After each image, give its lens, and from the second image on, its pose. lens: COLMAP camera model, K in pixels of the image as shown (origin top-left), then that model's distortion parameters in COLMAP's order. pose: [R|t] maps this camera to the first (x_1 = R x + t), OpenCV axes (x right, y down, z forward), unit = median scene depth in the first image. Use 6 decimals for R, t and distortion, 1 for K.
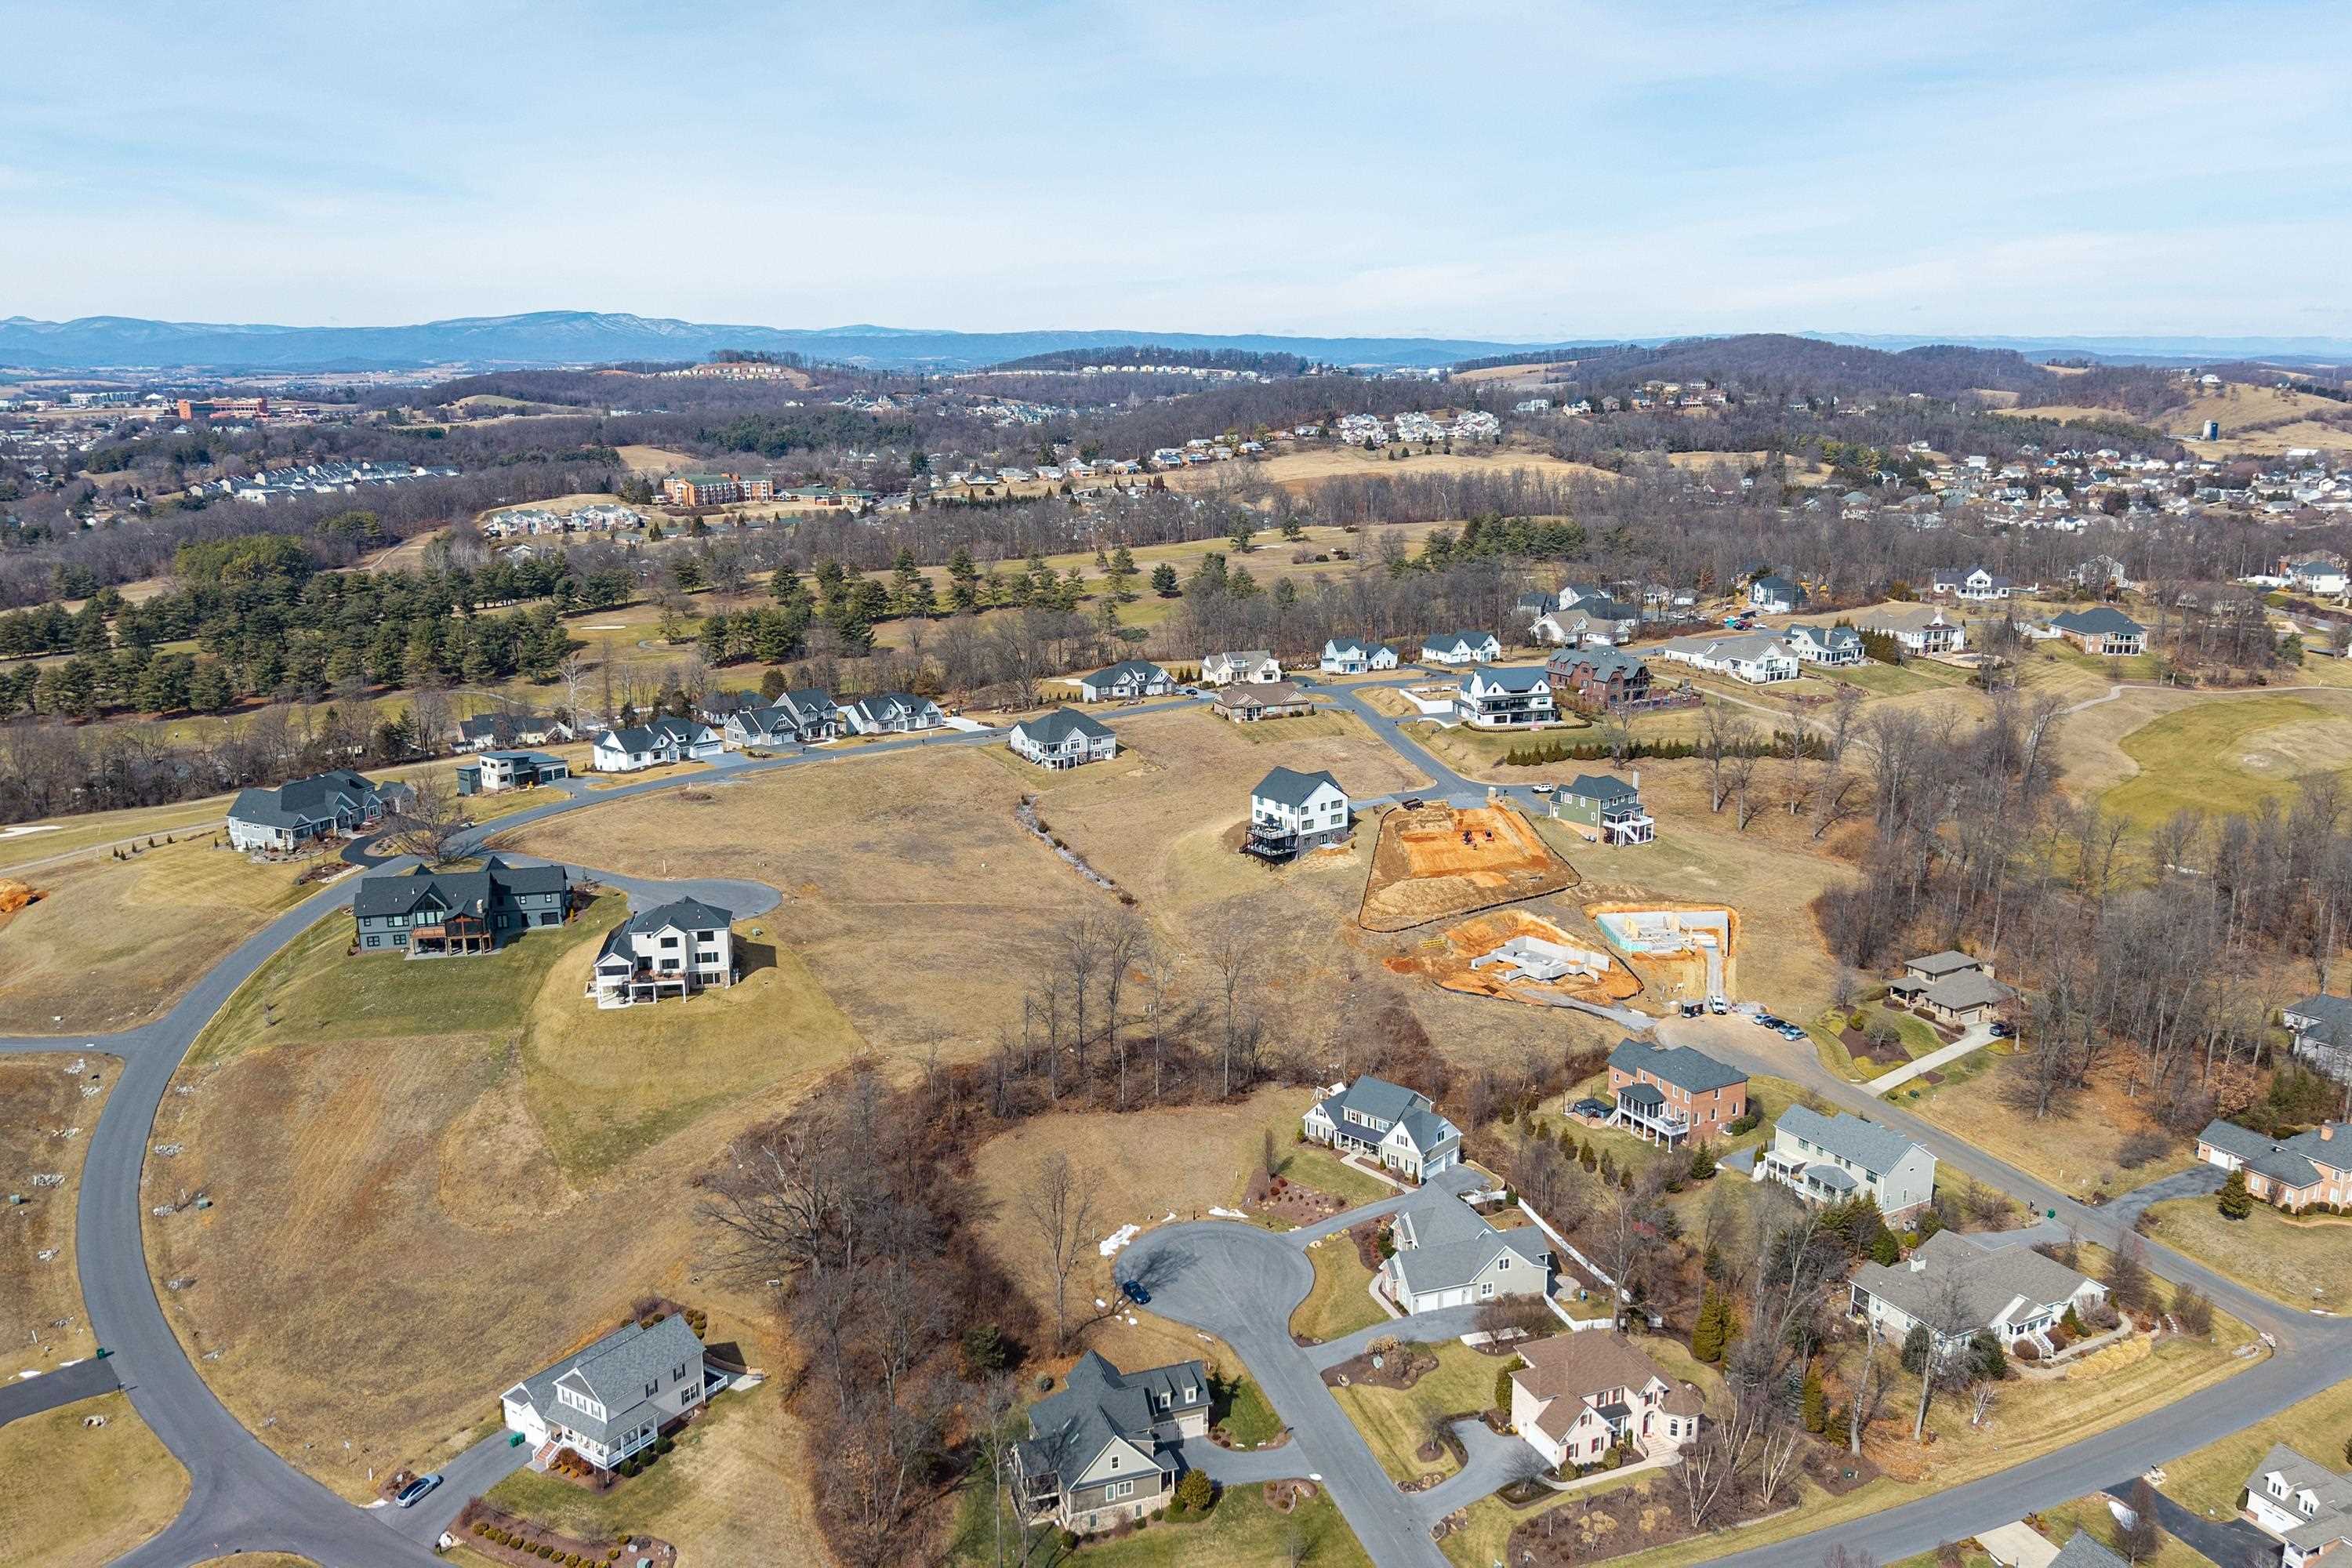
lens RADIAL K [[1853.4, 0, 1183.8], [0, 1853.4, 790.7], [0, 0, 1]] dist [0.064455, -0.106010]
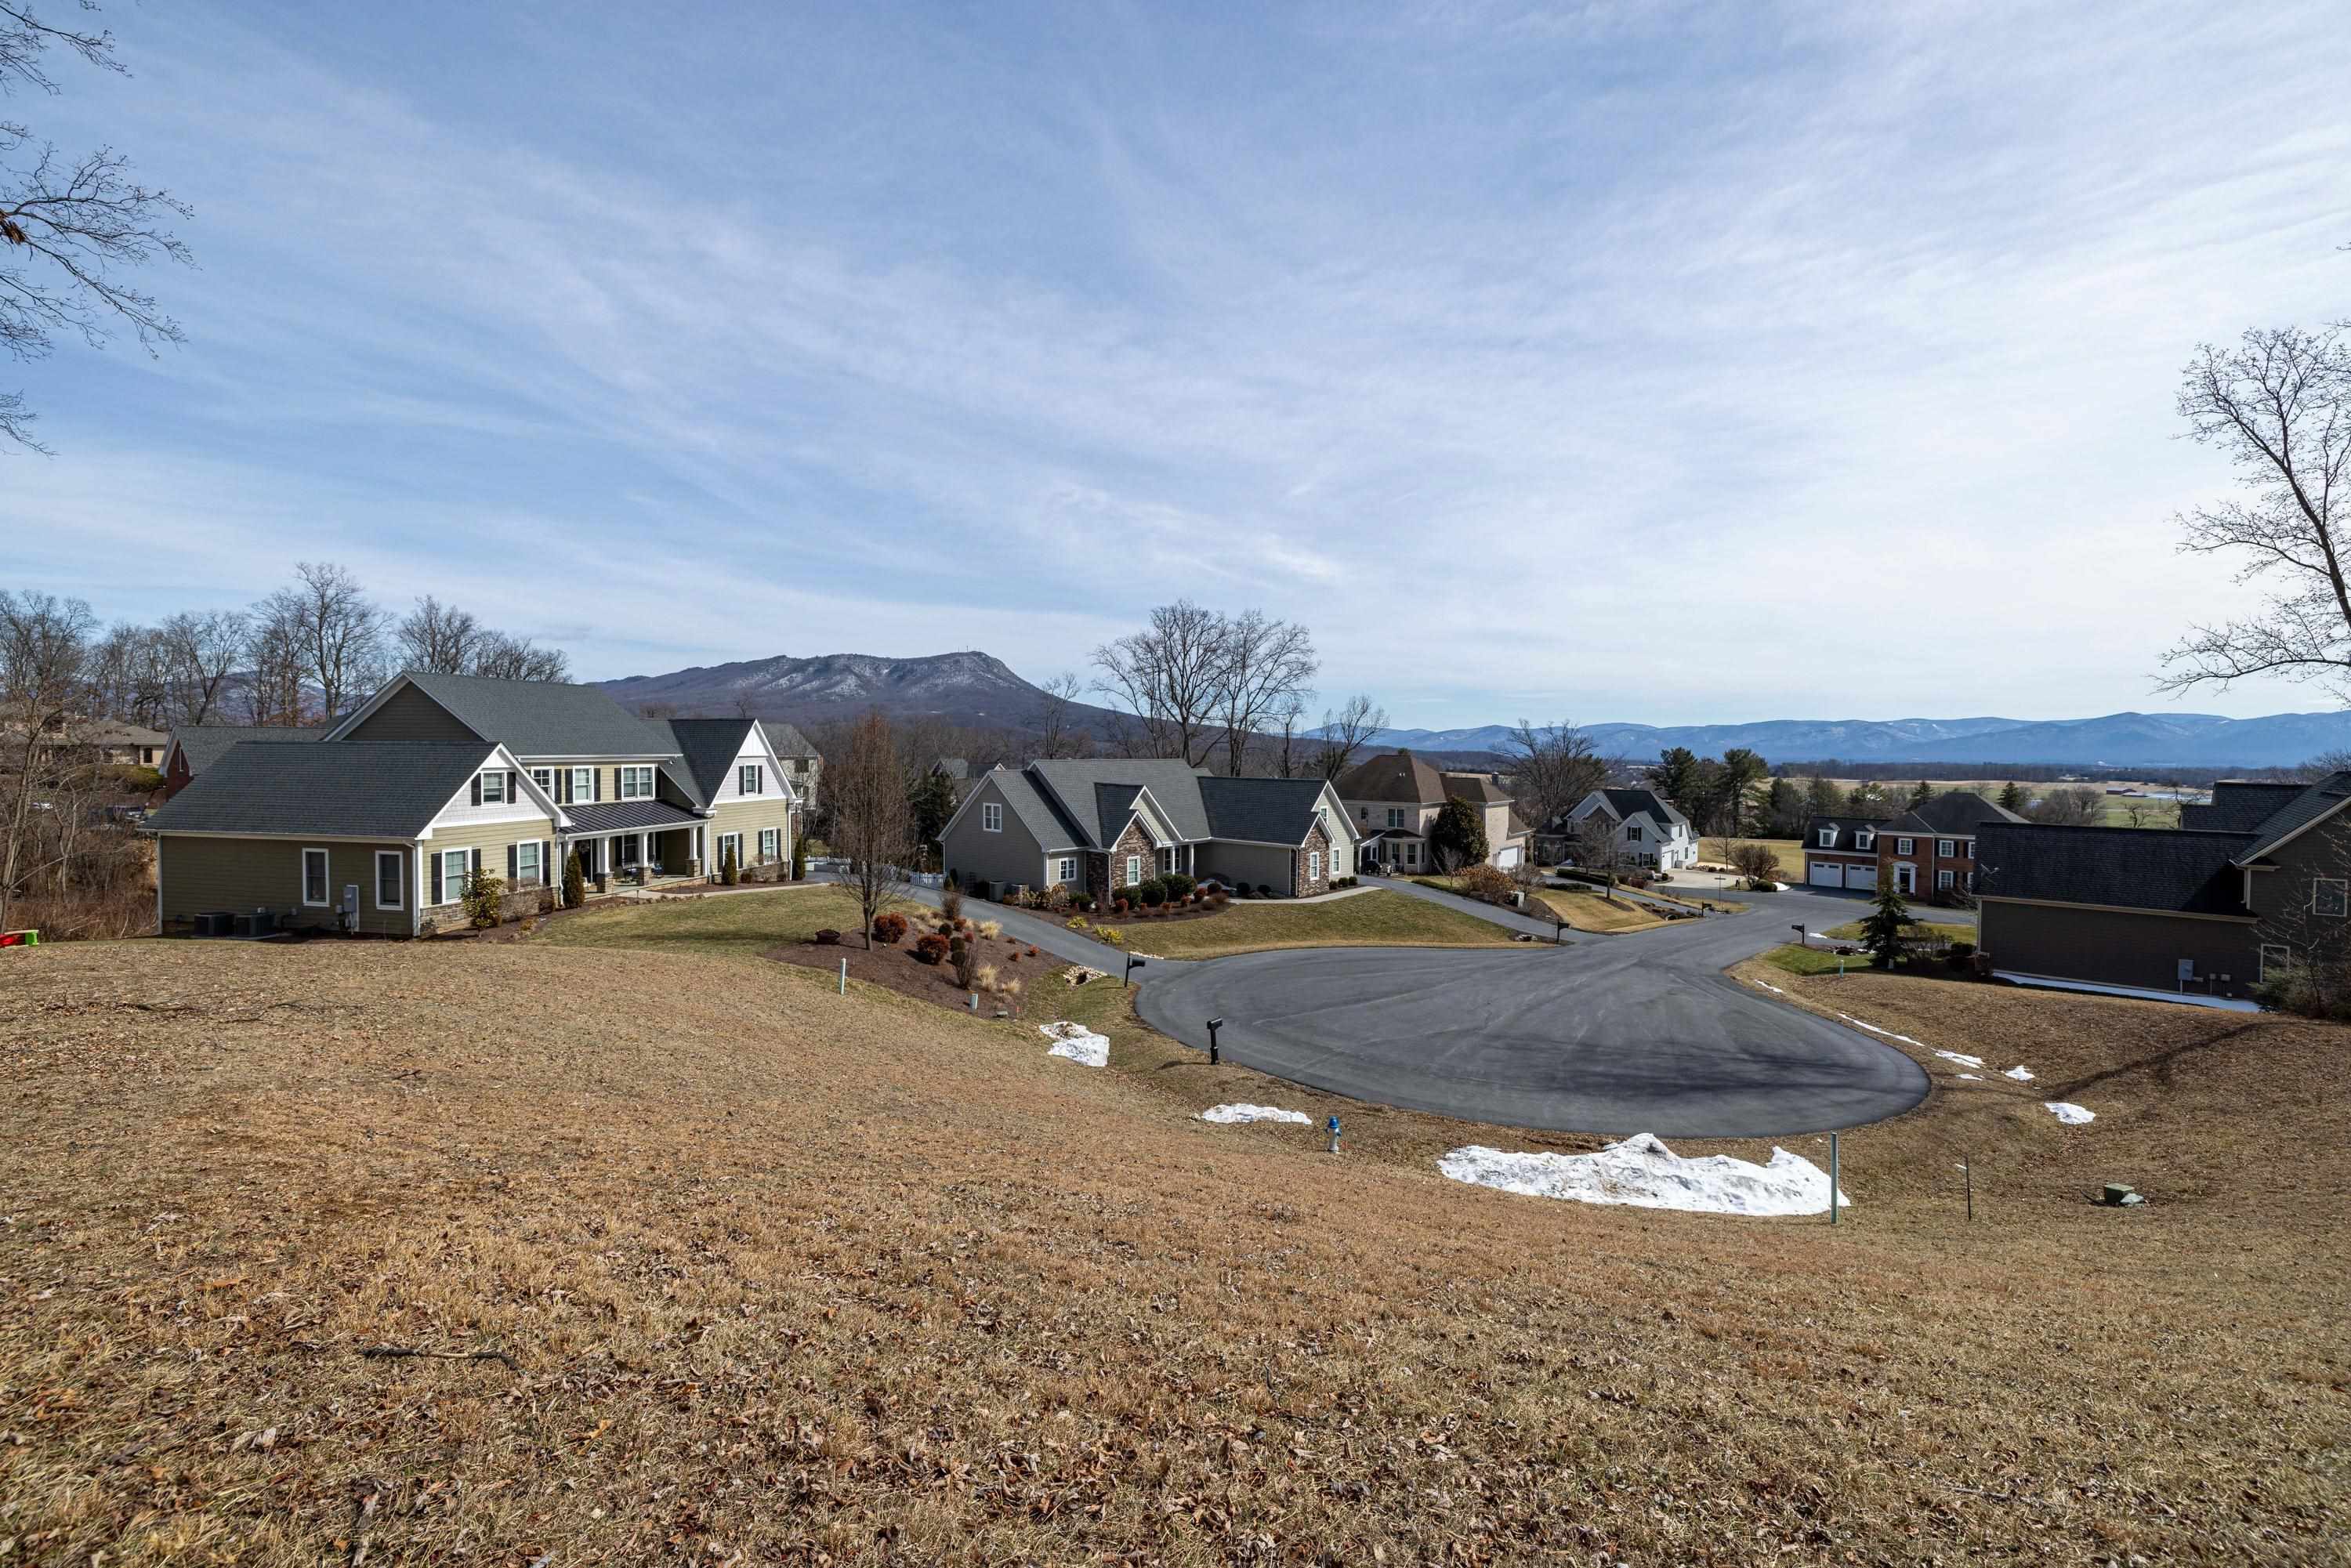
lens RADIAL K [[980.5, 0, 1176.6], [0, 980.5, 766.7], [0, 0, 1]] dist [-0.001189, 0.000248]
pose [[-0.479076, -0.013508, 0.877669, -0.071863], [0.199101, 0.972148, 0.123641, 0.150754], [-0.854895, 0.233978, -0.463043, 0.855877]]
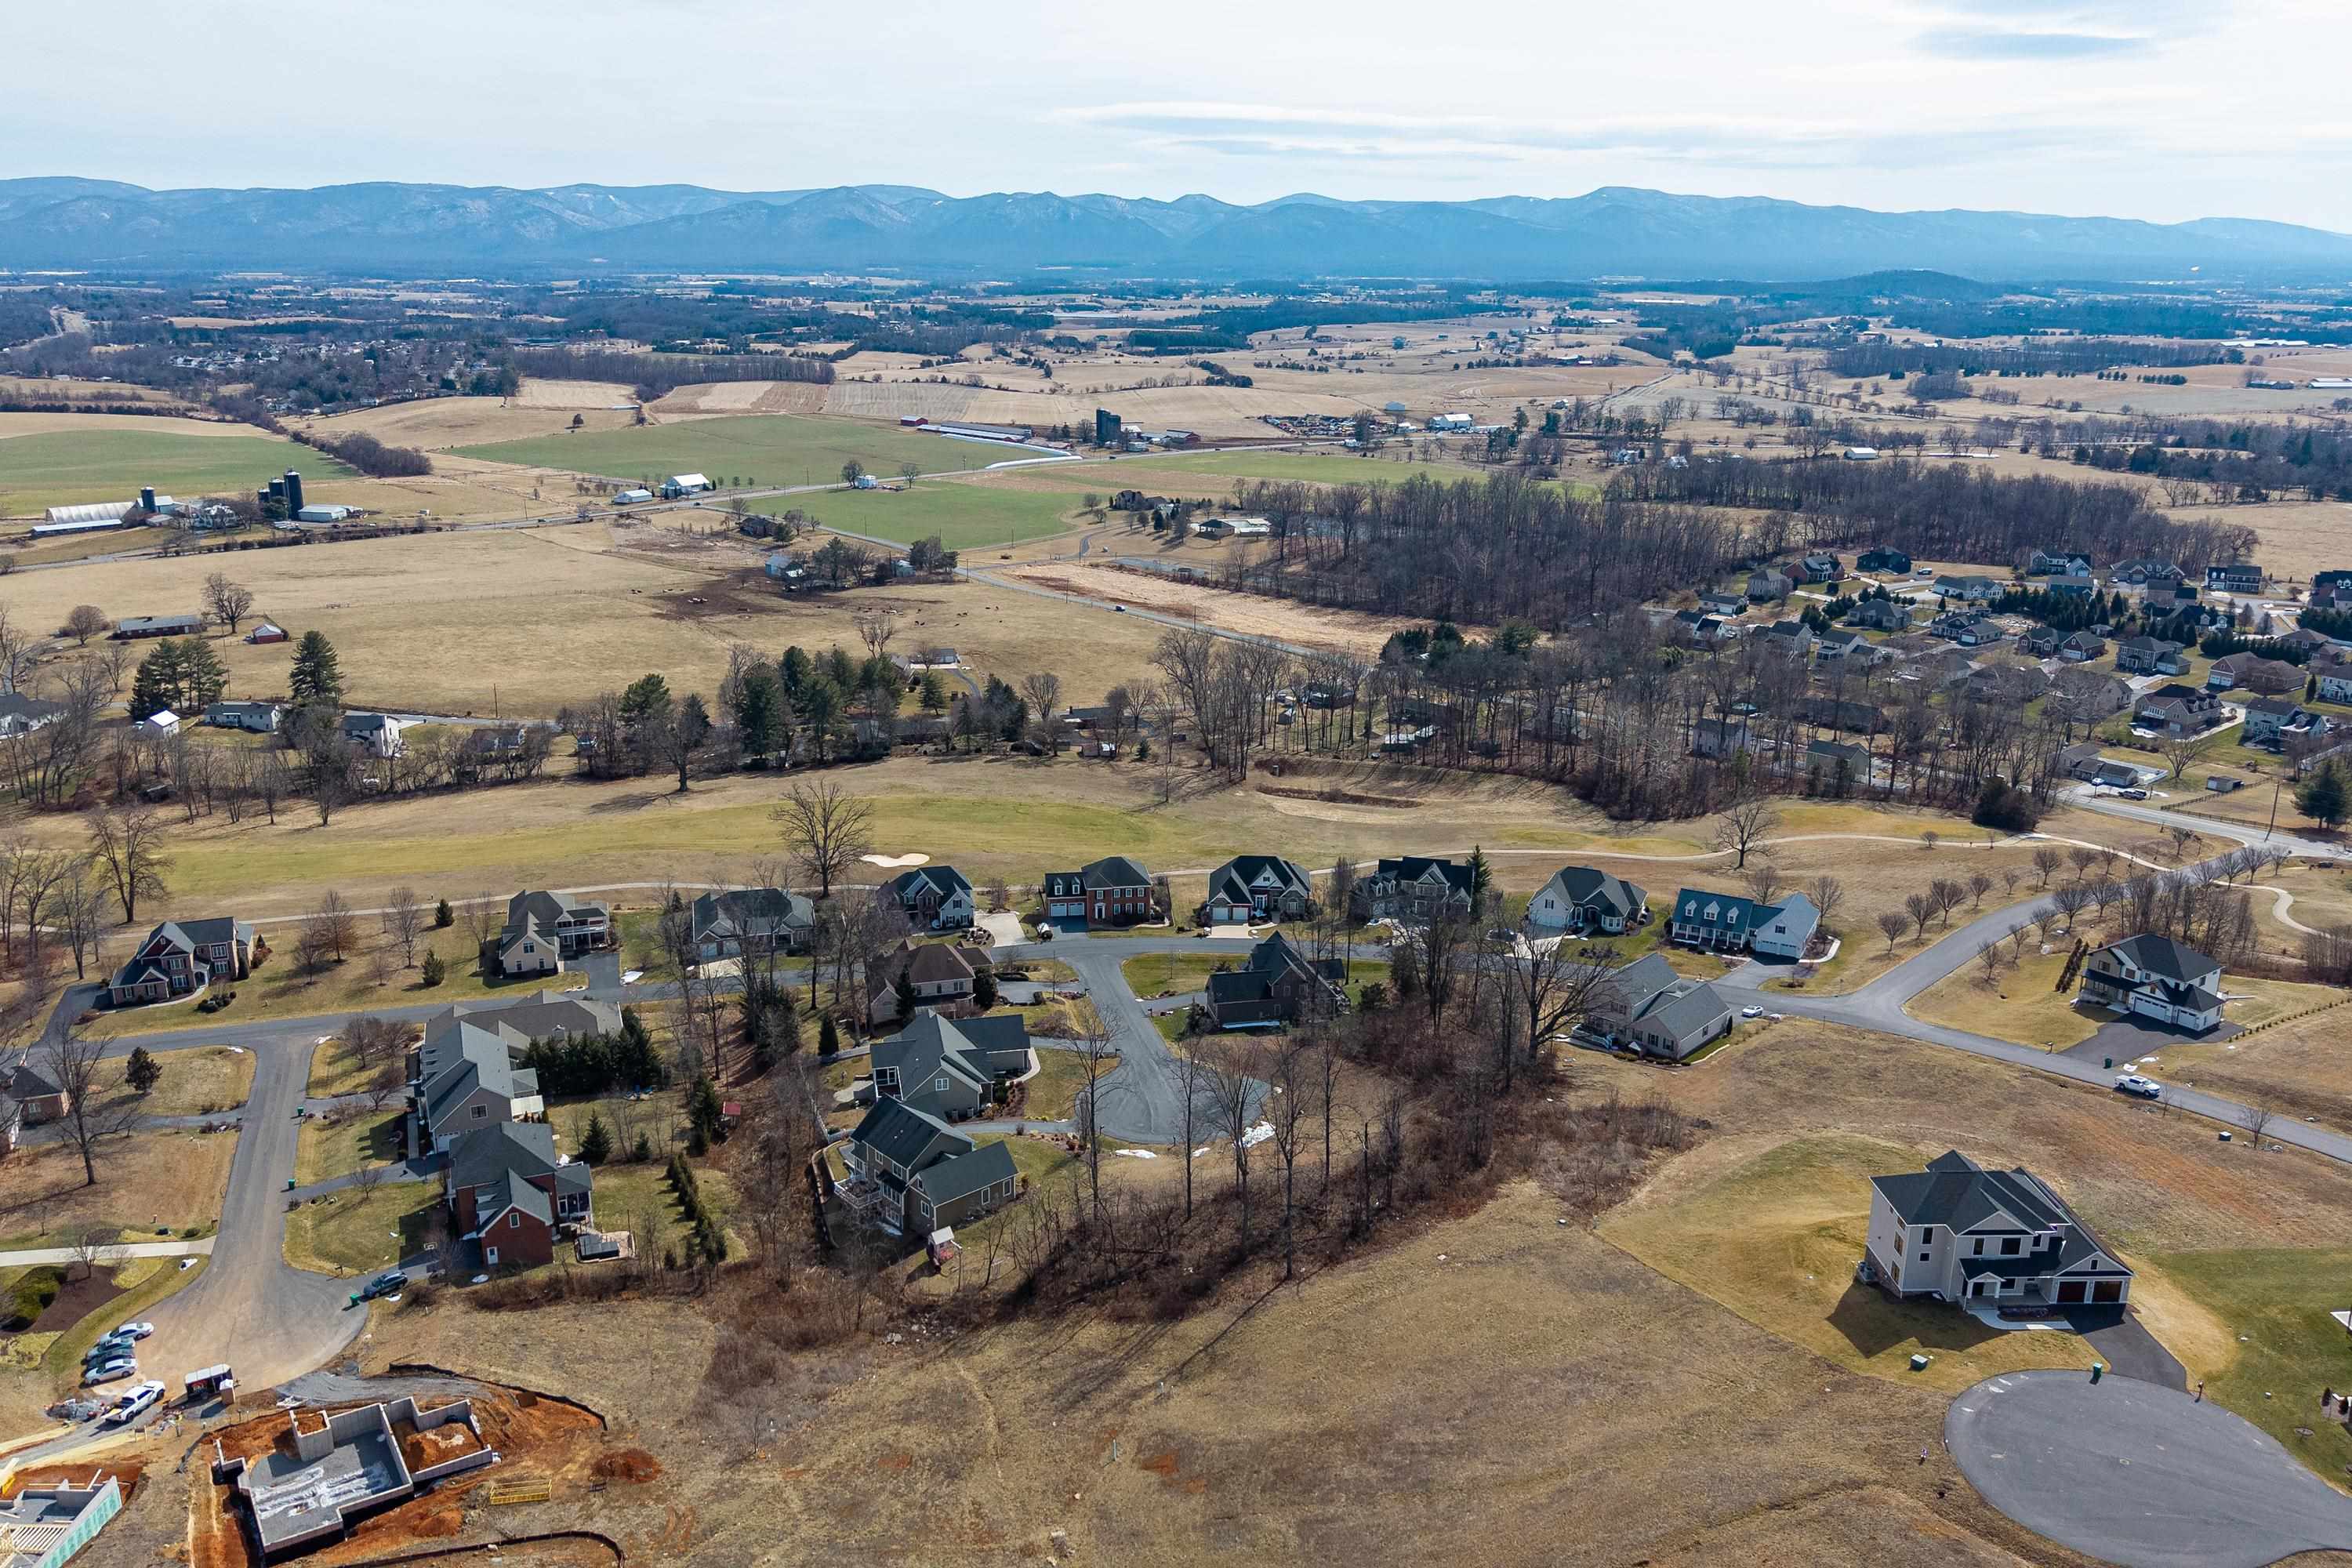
lens RADIAL K [[1853.4, 0, 1189.1], [0, 1853.4, 792.8], [0, 0, 1]] dist [0.064455, -0.106010]
pose [[-0.992300, -0.037755, 0.117965, -0.087340], [0.025874, 0.868211, 0.495521, -0.323939], [-0.121127, 0.494757, -0.860548, 1.412233]]
